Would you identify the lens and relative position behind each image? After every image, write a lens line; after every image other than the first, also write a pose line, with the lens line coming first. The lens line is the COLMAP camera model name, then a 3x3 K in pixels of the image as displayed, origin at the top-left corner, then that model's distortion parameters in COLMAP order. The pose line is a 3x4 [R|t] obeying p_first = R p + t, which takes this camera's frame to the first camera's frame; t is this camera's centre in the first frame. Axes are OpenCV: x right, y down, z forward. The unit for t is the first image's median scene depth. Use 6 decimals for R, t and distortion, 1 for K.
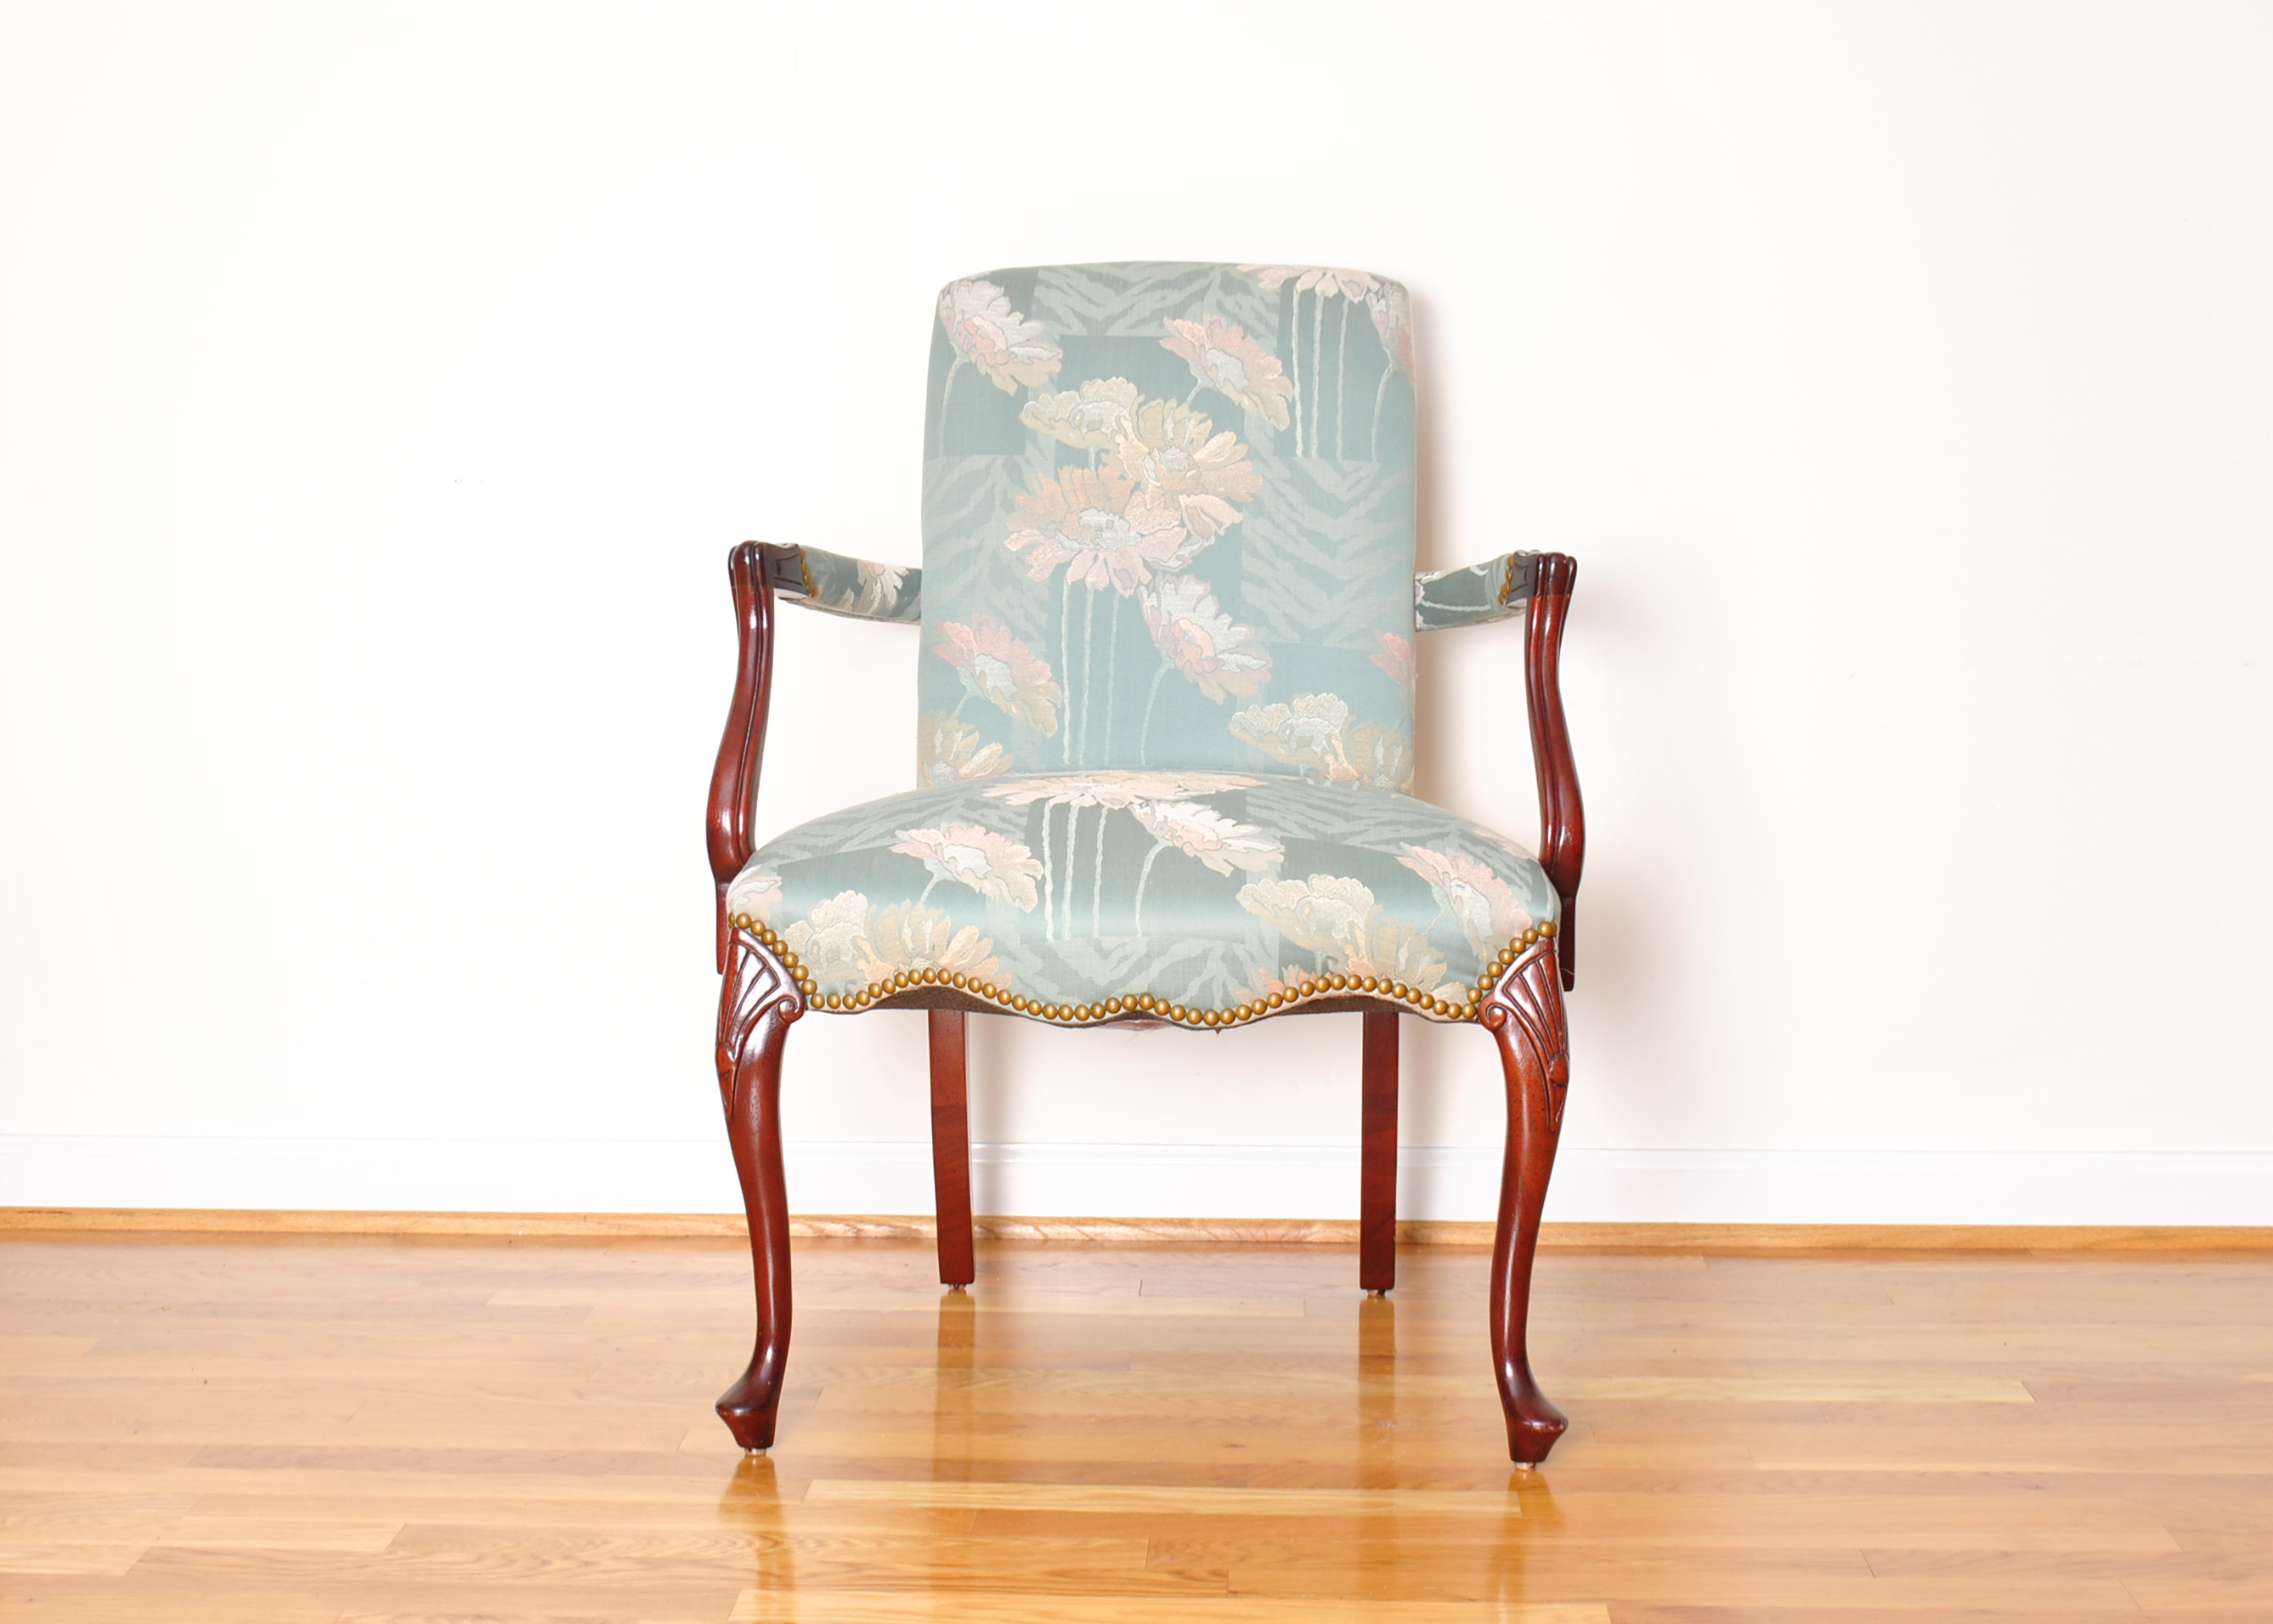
lens RADIAL K [[3396.1, 0, 1114.3], [0, 3396.1, 811.5], [0, 0, 1]] dist [0.045532, 0.000000]
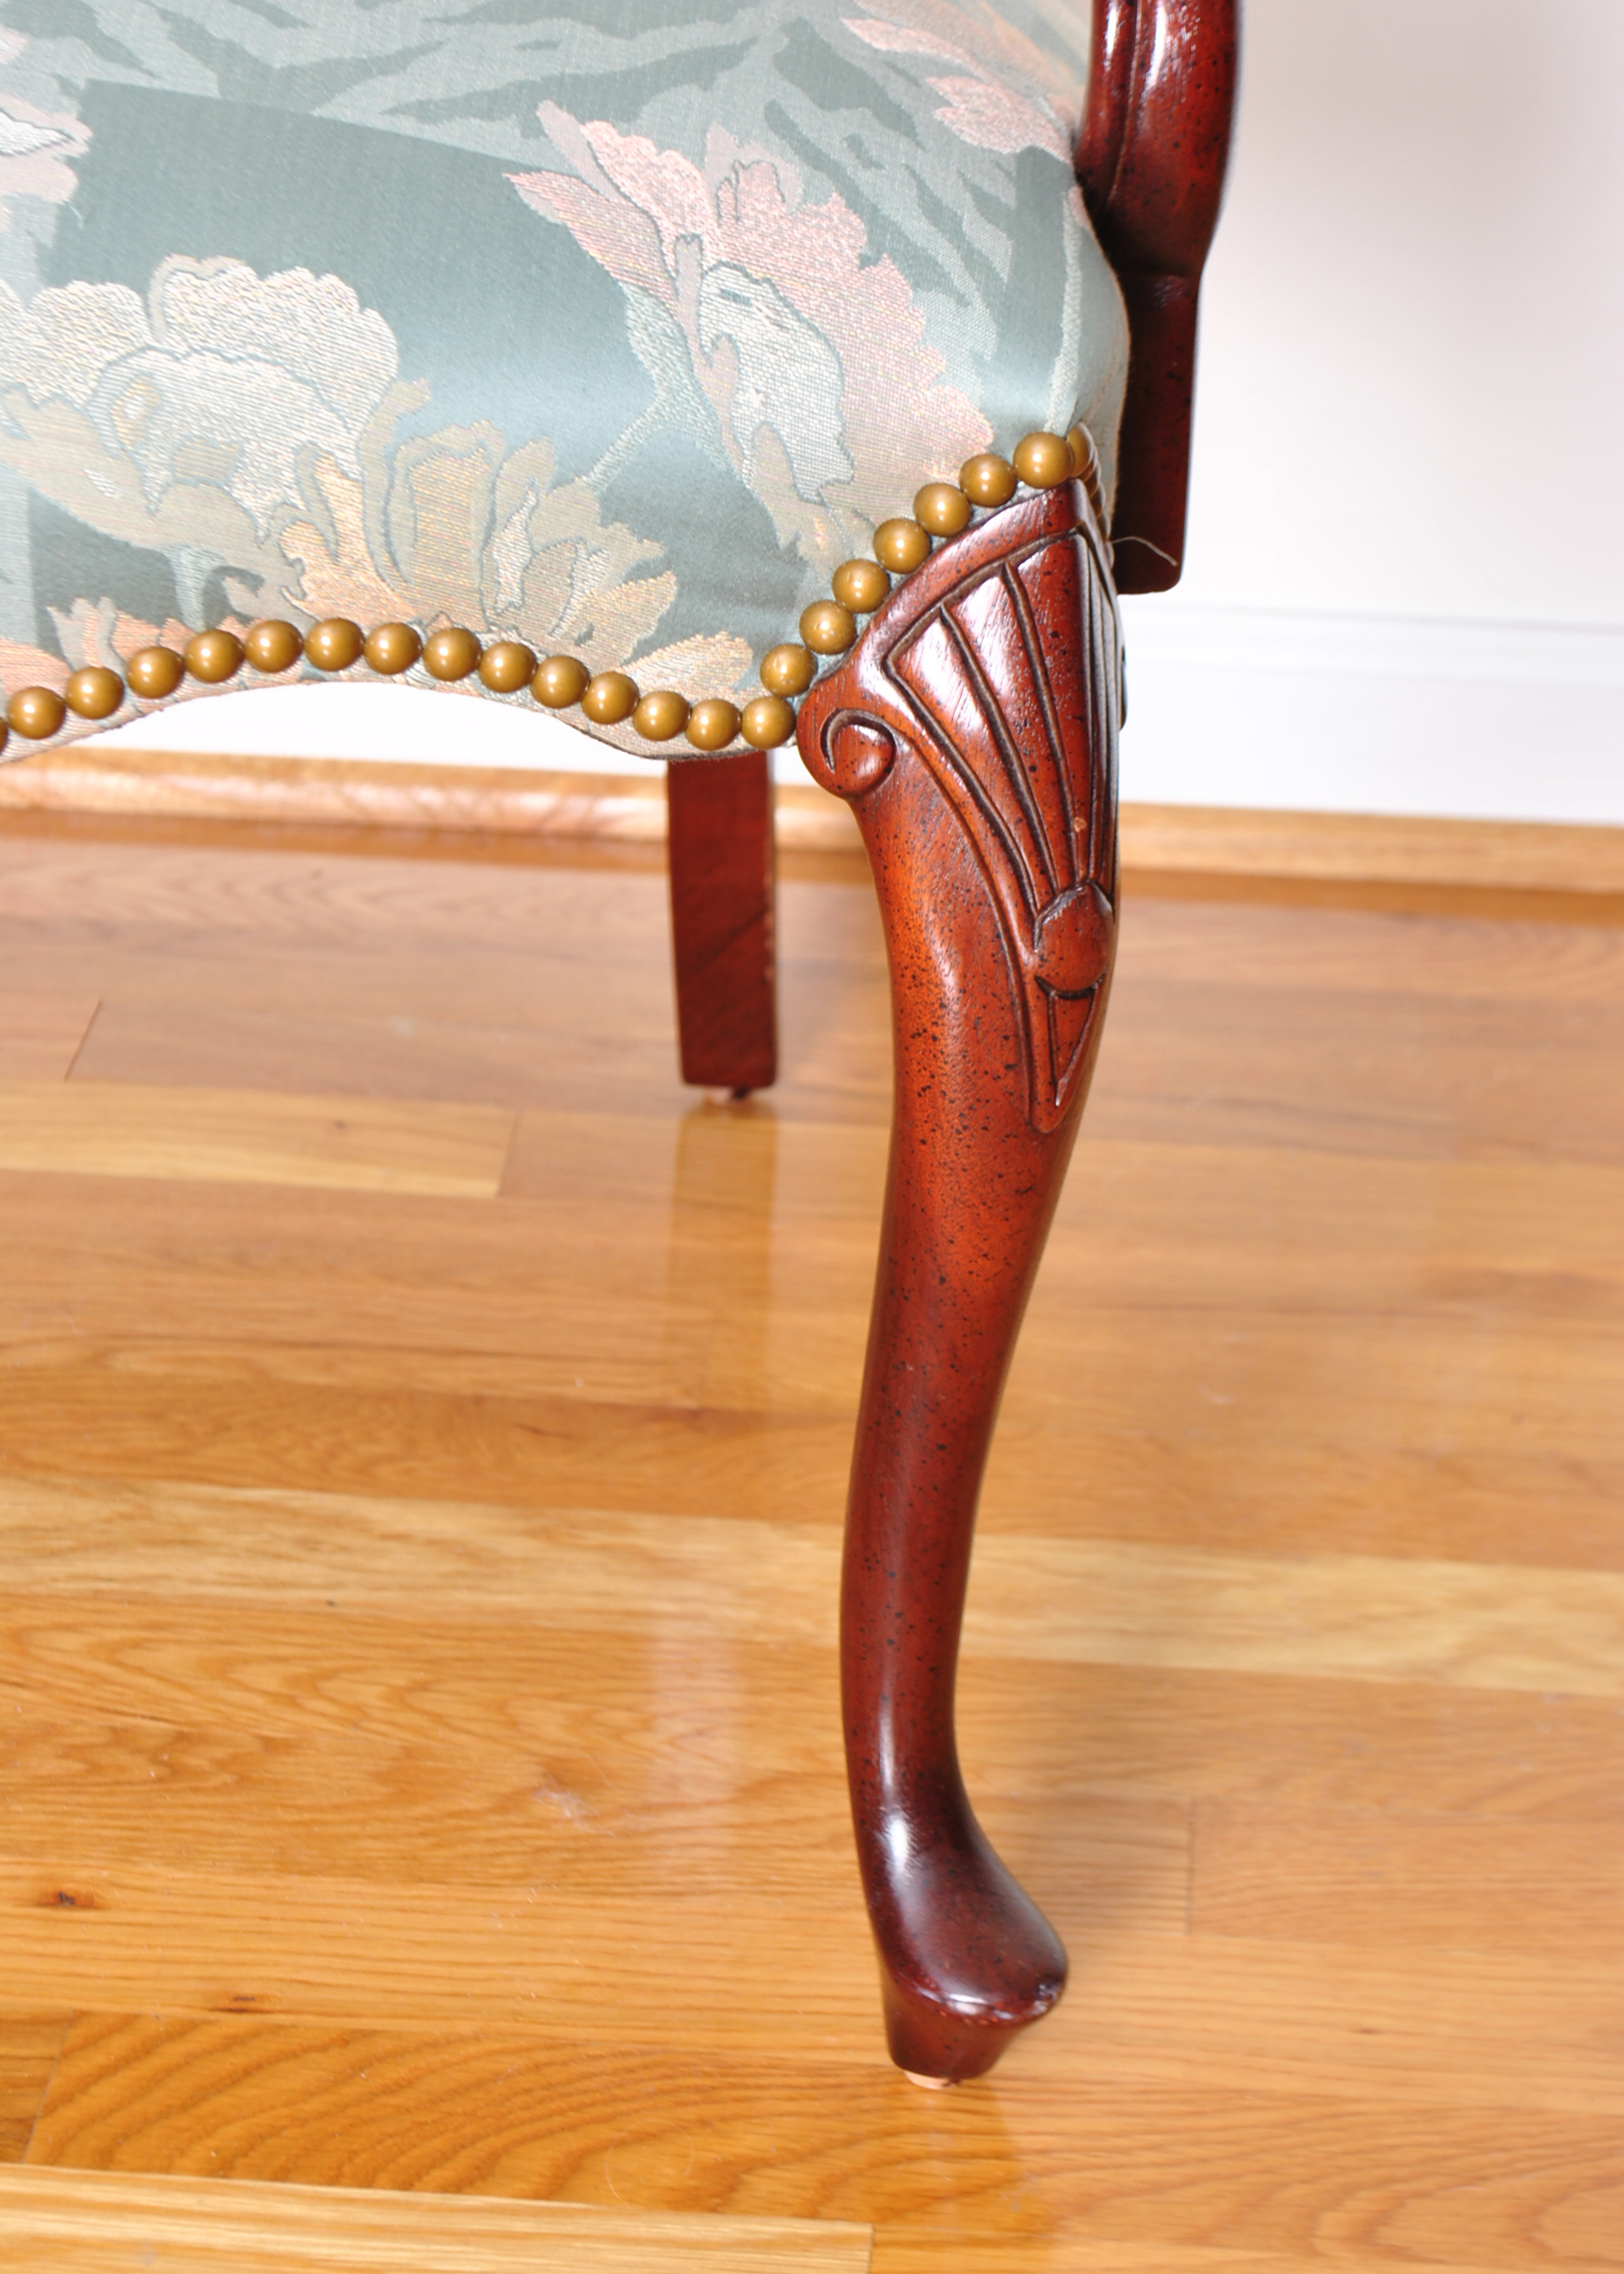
lens RADIAL K [[5500.5, 0, 805.2], [0, 5500.5, 1135.6], [0, 0, 1]] dist [0.023018, 0.000000]
pose [[0.999235, 0.034526, -0.018345, 0.115715], [-0.025855, 0.935517, 0.352336, -0.069428], [0.029327, -0.351592, 0.935694, 0.553713]]
